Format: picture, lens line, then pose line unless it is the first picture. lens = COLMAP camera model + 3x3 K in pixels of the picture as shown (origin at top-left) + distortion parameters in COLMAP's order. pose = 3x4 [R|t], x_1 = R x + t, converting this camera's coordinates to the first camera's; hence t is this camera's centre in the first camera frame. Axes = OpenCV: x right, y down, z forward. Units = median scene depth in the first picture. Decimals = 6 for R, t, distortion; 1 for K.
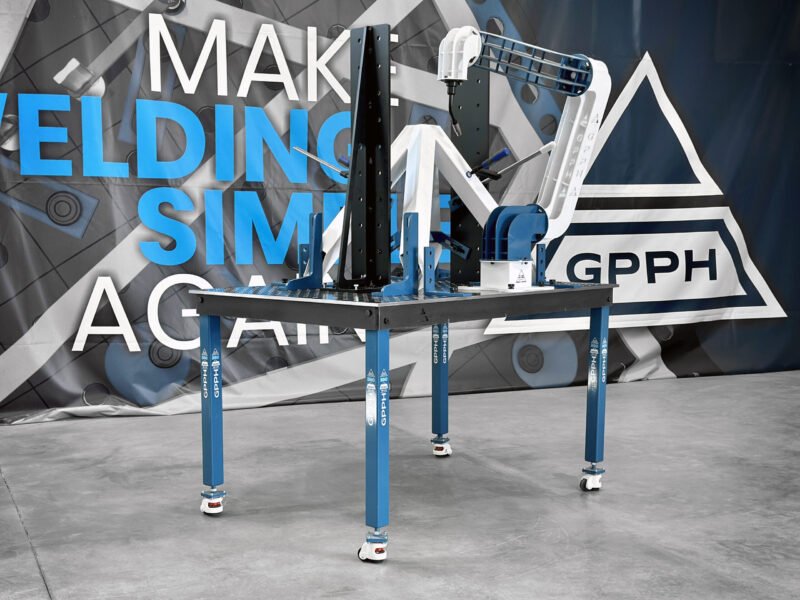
lens RADIAL K [[1103.7, 0, 400.0], [0, 1103.7, 300.0], [0, 0, 1]] dist [0.171553, -0.347045]
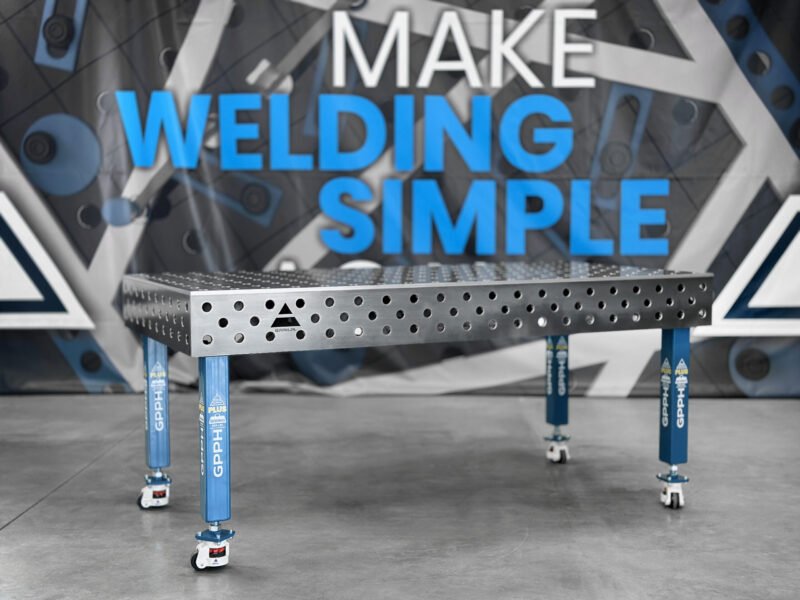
lens RADIAL K [[1103.7, 0, 400.0], [0, 1103.7, 300.0], [0, 0, 1]] dist [0.171553, -0.347045]
pose [[0.904602, 0.031754, -0.425074, 0.276624], [-0.028533, 0.999496, 0.013942, -0.002804], [0.425302, -0.000483, 0.905051, 0.082142]]
